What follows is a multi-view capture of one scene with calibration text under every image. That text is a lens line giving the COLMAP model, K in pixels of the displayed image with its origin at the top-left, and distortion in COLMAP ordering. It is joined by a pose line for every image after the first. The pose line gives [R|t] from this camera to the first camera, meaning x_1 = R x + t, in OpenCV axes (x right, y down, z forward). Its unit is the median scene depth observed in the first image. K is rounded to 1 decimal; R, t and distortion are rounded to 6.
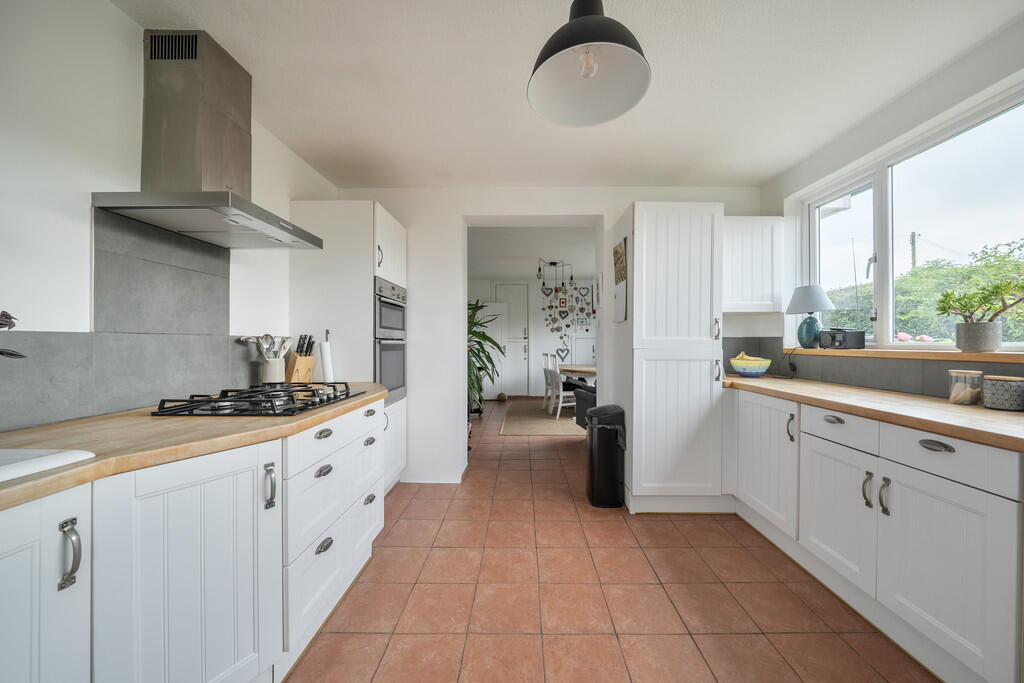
lens RADIAL K [[354.9, 0, 512.1], [0, 354.9, 339.5], [0, 0, 1]] dist [-0.001009, -0.000027]
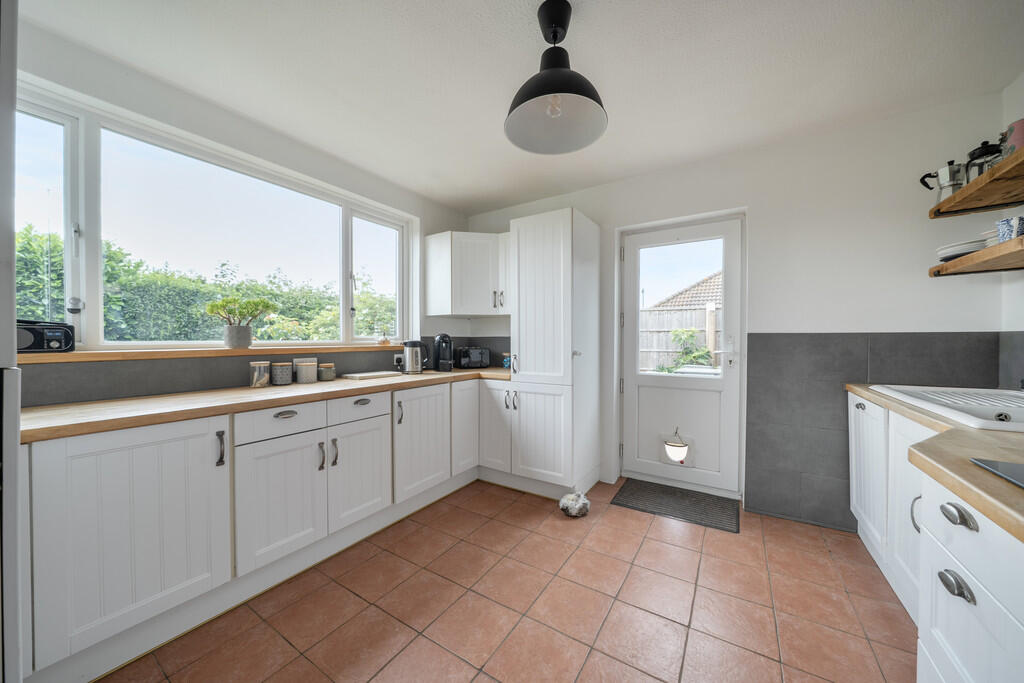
lens RADIAL K [[354.9, 0, 509.0], [0, 354.9, 340.7], [0, 0, 1]] dist [-0.001009, -0.000027]
pose [[-0.845130, 0.000404, 0.534560, -0.224332], [0.002790, 0.999989, 0.003655, 0.005403], [-0.534553, 0.004580, -0.845123, 1.584279]]
